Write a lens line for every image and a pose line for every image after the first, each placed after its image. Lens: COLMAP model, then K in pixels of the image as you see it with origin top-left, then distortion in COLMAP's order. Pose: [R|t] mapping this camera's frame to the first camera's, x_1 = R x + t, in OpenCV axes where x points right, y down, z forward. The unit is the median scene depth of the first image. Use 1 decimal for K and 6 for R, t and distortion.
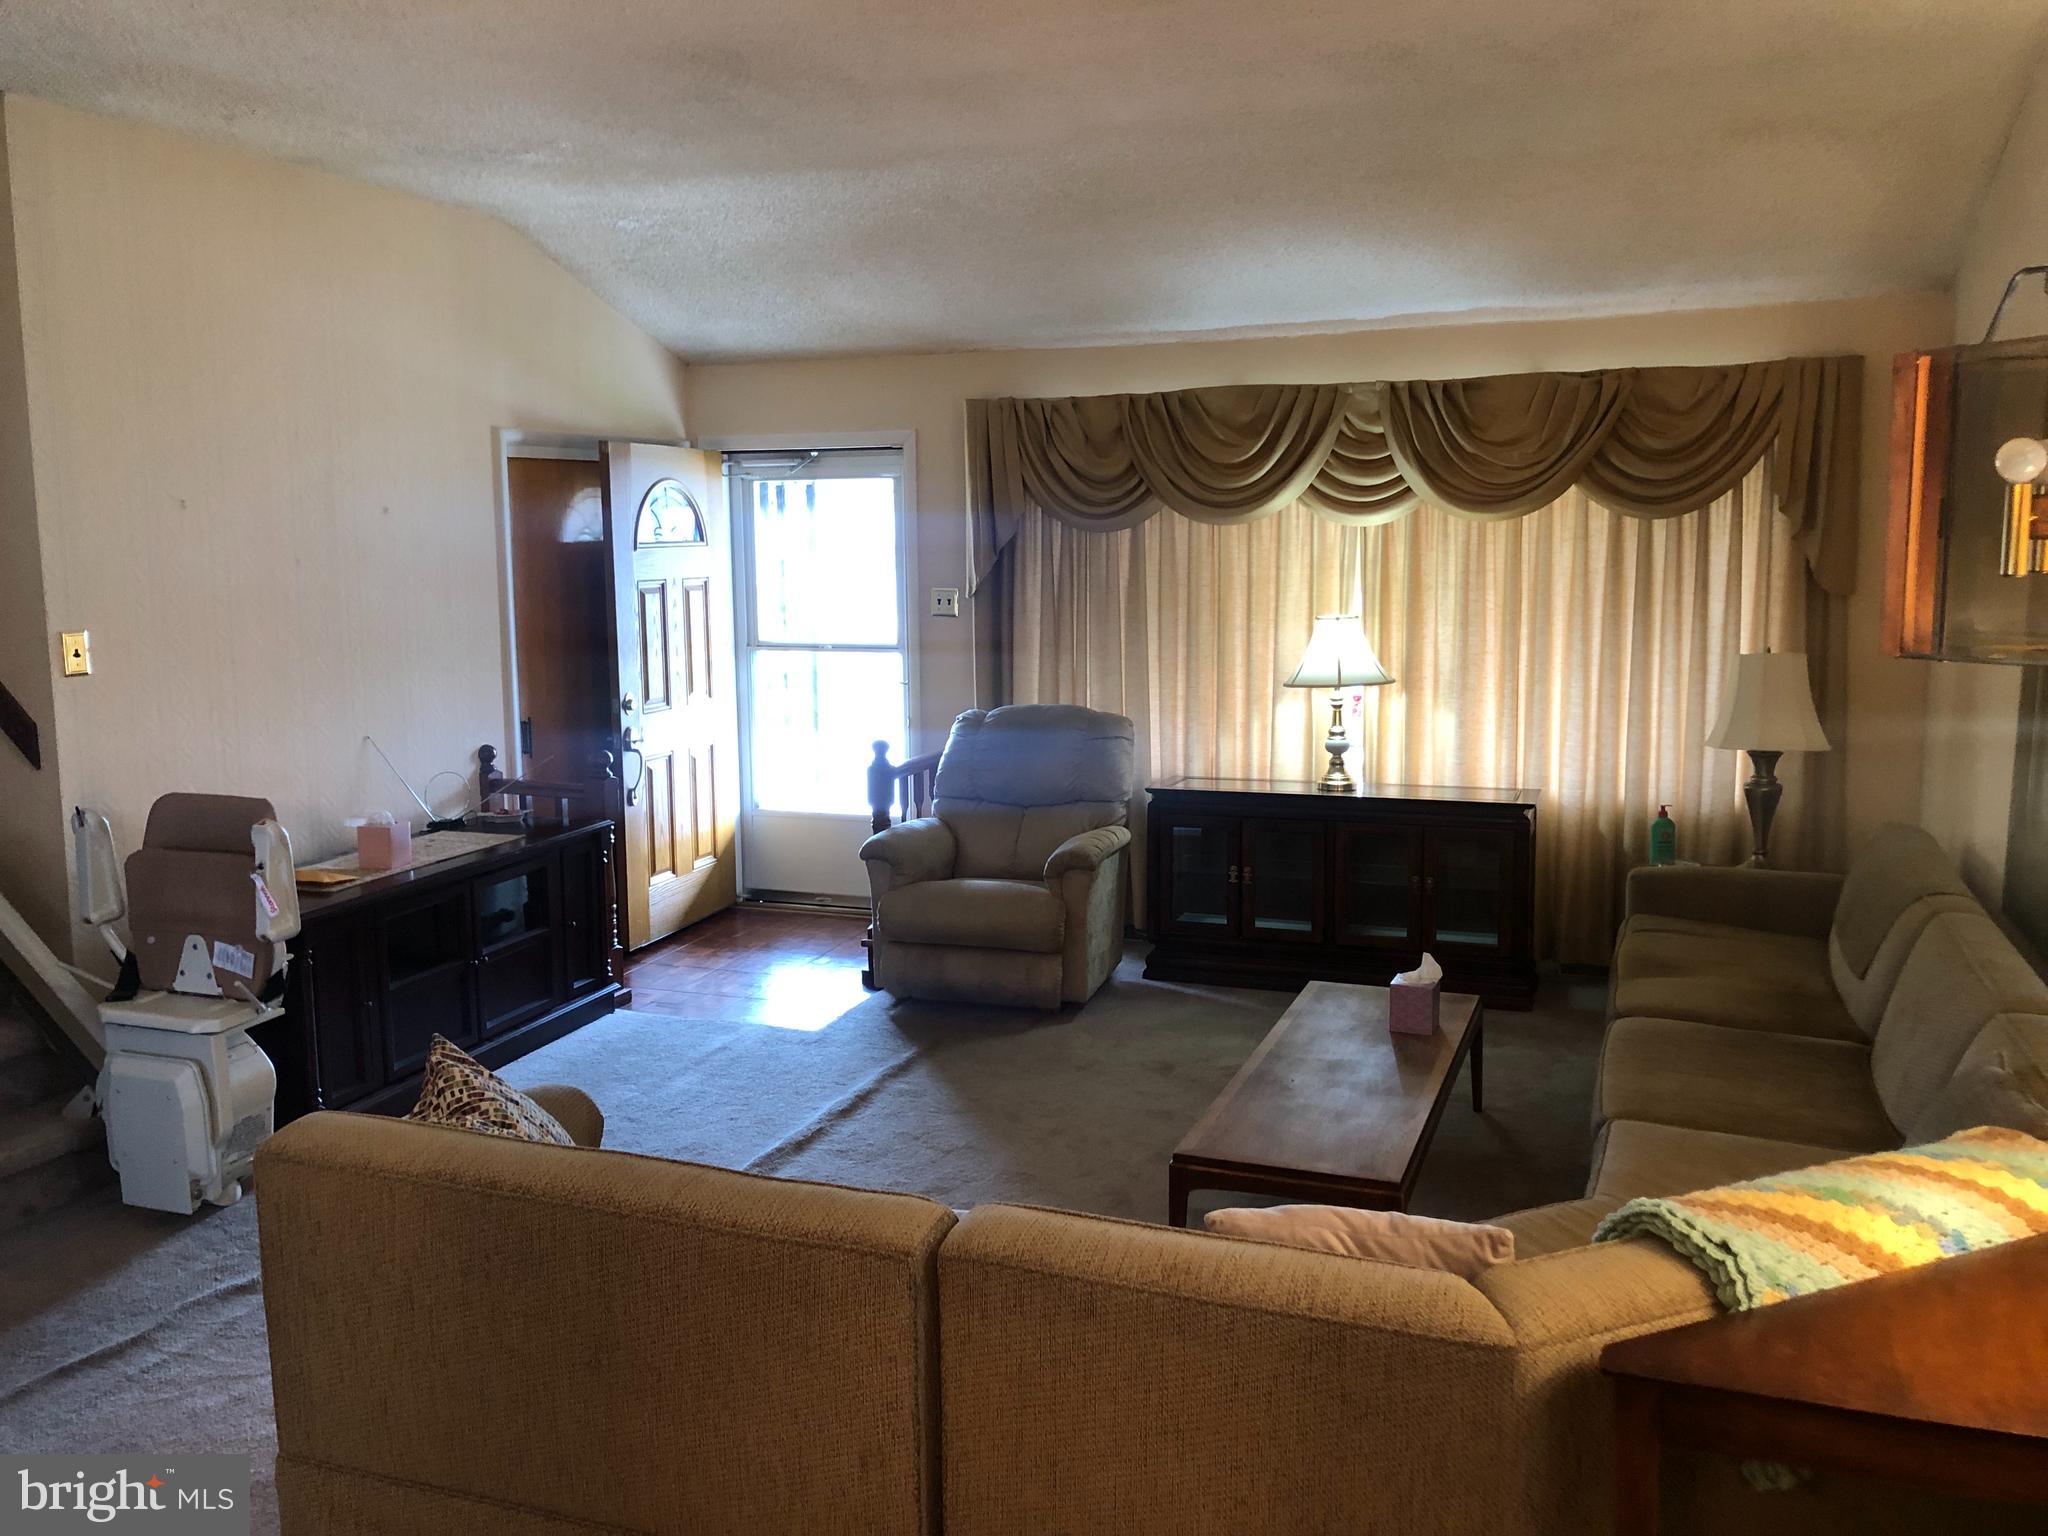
lens RADIAL K [[1690.4, 0, 1023.2], [0, 1690.4, 764.2], [0, 0, 1]] dist [-0.001760, -0.023085]
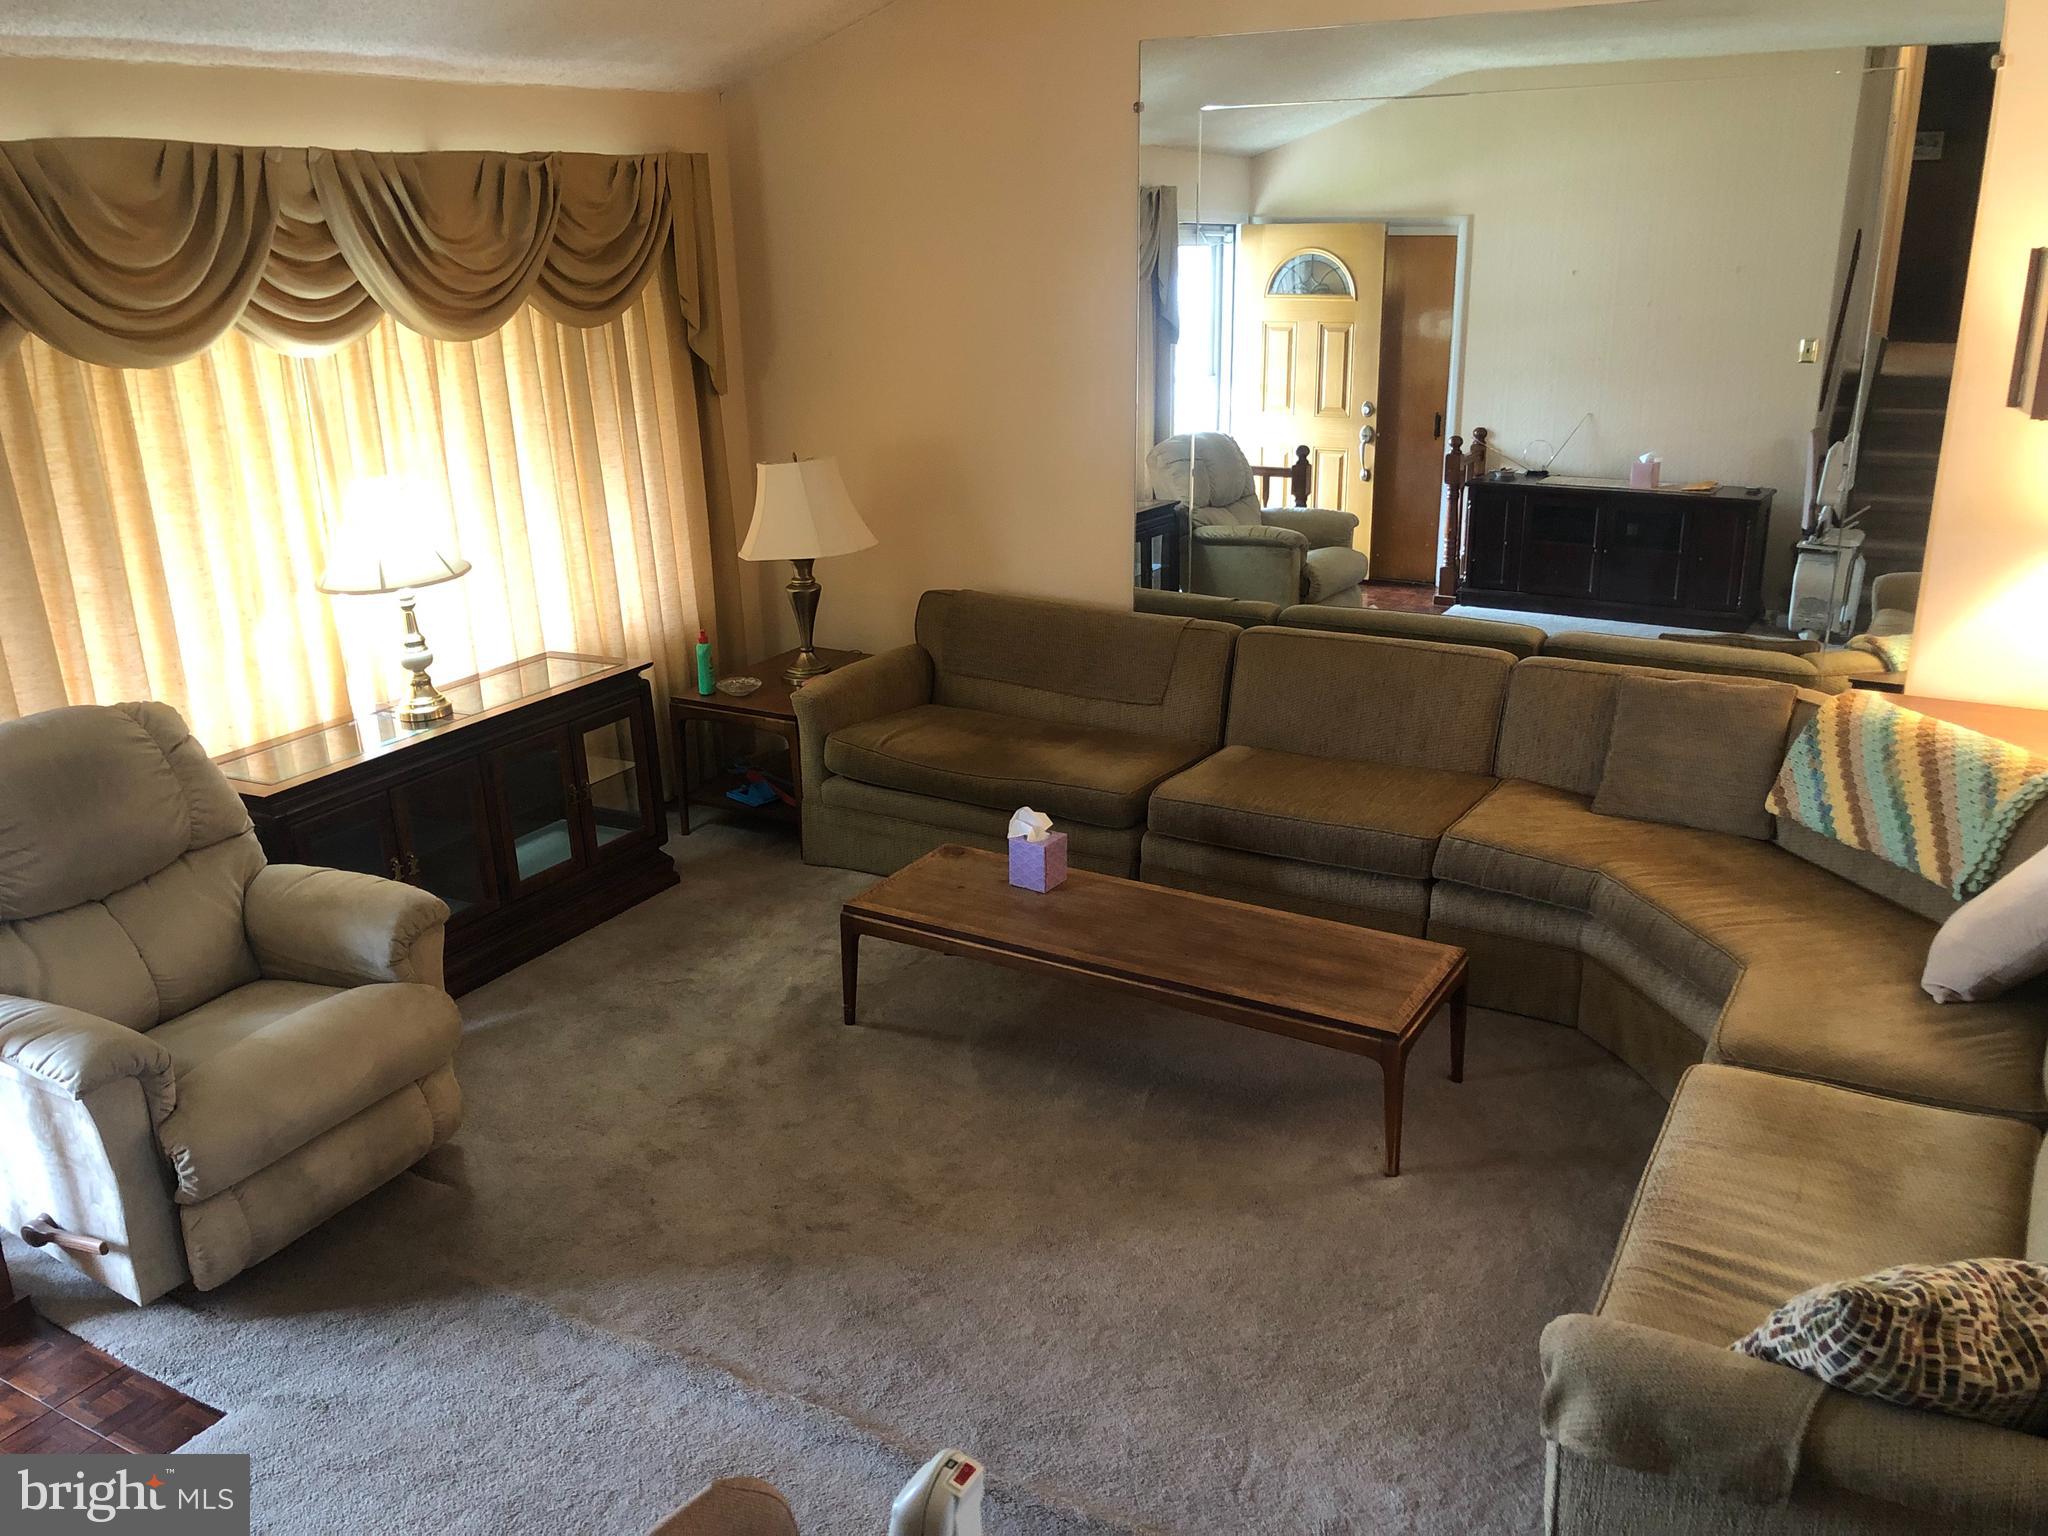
lens RADIAL K [[1690.4, 0, 1023.2], [0, 1690.4, 767.1], [0, 0, 1]] dist [-0.001760, -0.023085]
pose [[0.160736, -0.291916, 0.942841, -0.484439], [0.155401, 0.950832, 0.267898, -0.123587], [-0.974687, 0.103458, 0.198196, 0.600455]]
